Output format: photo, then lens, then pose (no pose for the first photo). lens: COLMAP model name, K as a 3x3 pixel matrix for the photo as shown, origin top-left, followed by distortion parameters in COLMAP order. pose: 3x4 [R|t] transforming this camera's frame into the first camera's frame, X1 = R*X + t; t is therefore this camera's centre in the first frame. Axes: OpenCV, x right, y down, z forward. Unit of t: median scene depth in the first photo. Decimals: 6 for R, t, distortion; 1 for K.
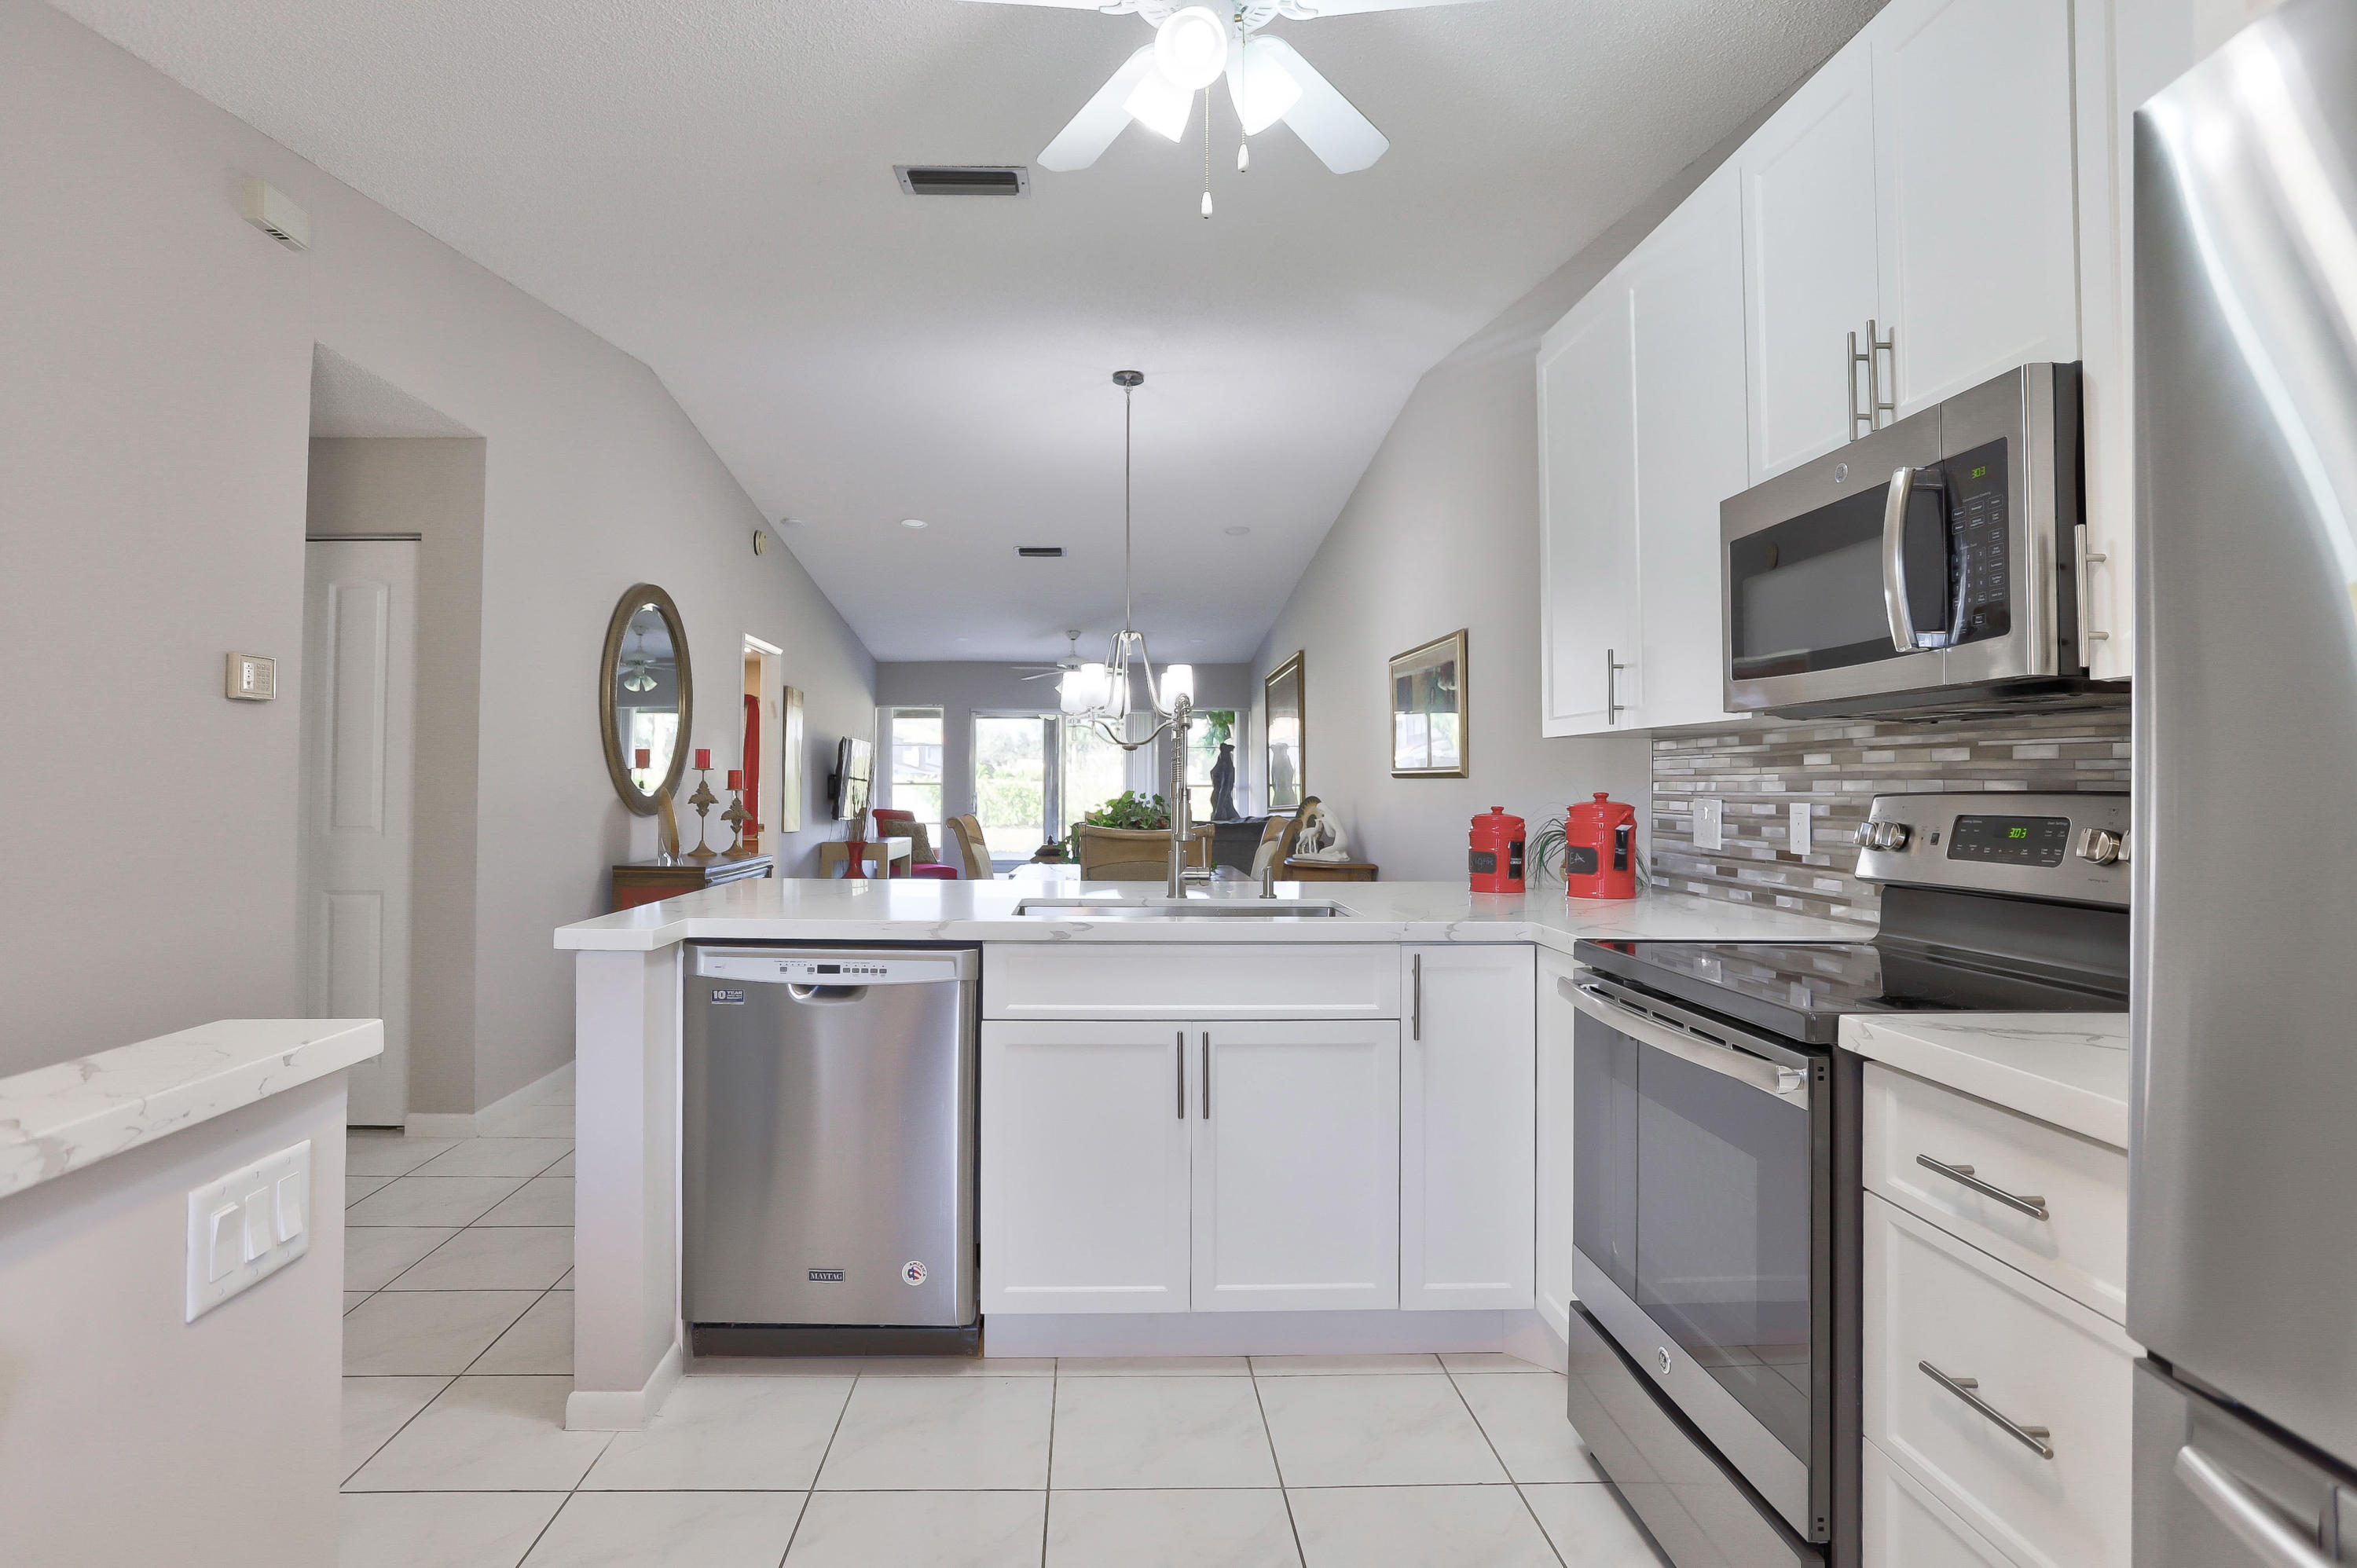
lens RADIAL K [[1285.8, 0, 1181.6], [0, 1285.8, 763.2], [0, 0, 1]] dist [-0.041200, 0.000183]
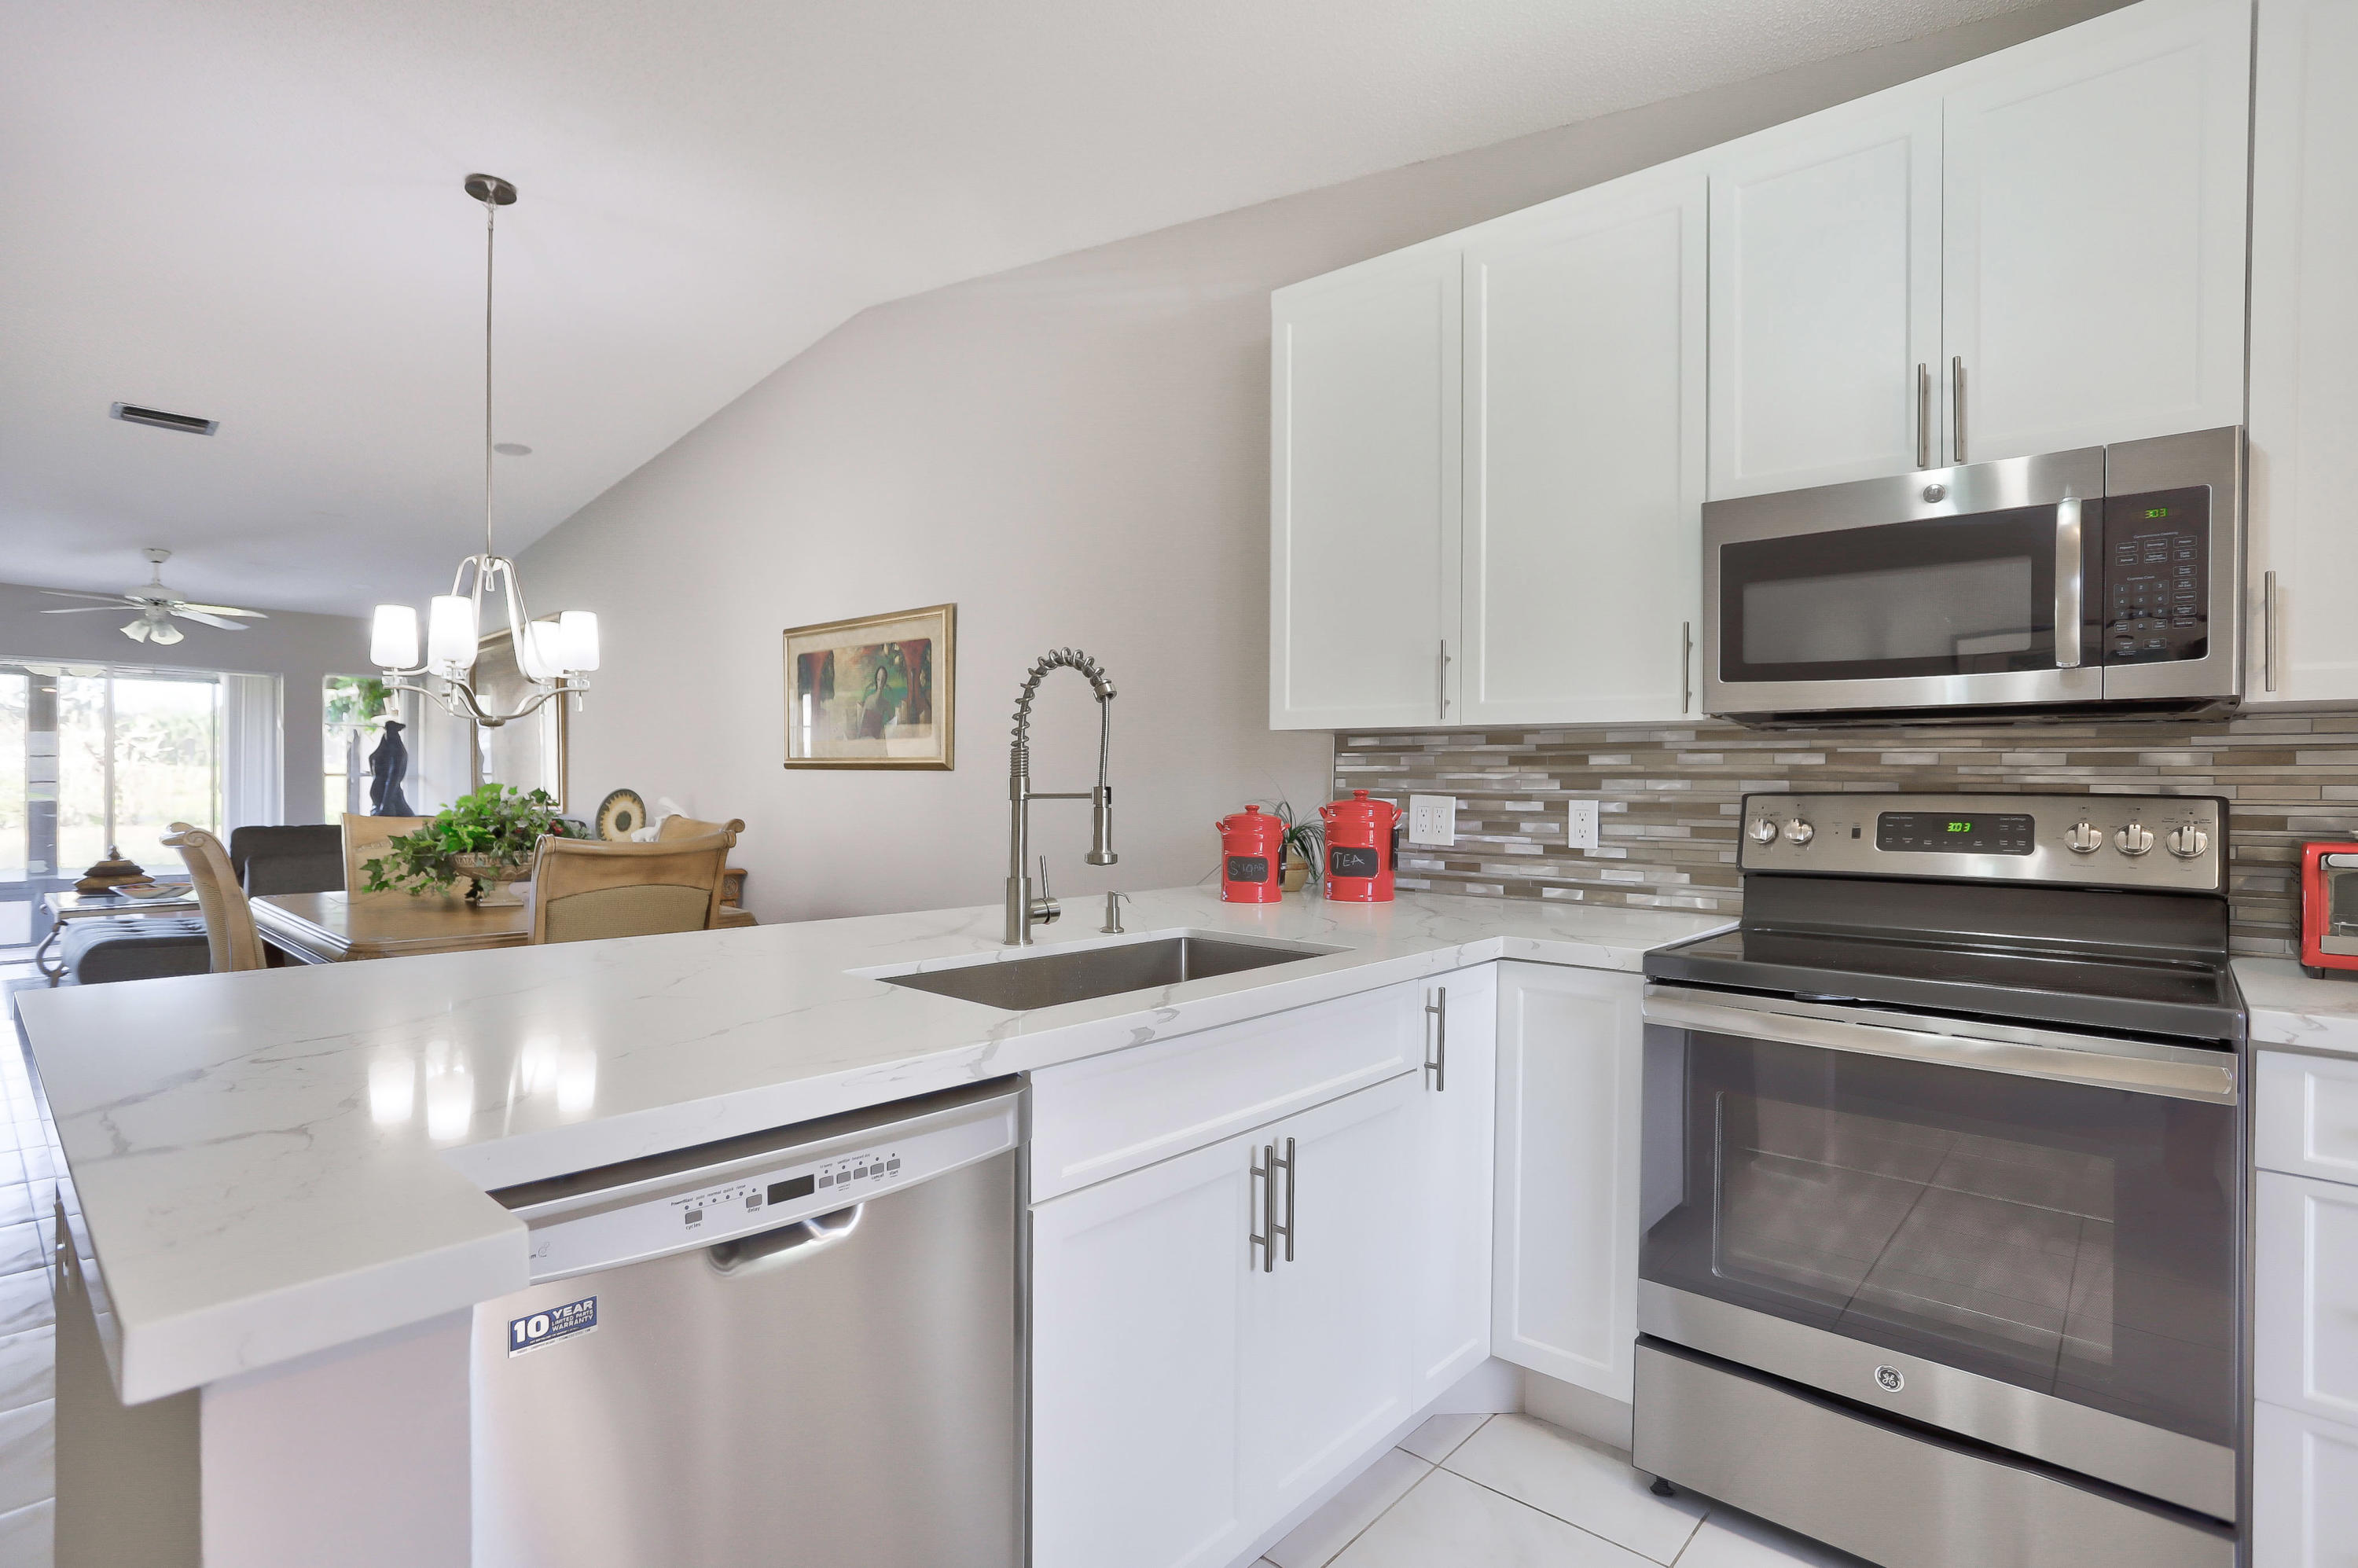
lens RADIAL K [[1142.8, 0, 1189.0], [0, 1142.8, 780.3], [0, 0, 1]] dist [-0.023107, 0.001053]
pose [[0.688961, 0.002717, 0.724793, -0.444197], [-0.018751, 0.999725, 0.014076, 0.007304], [-0.724556, -0.023288, 0.688823, 0.589330]]
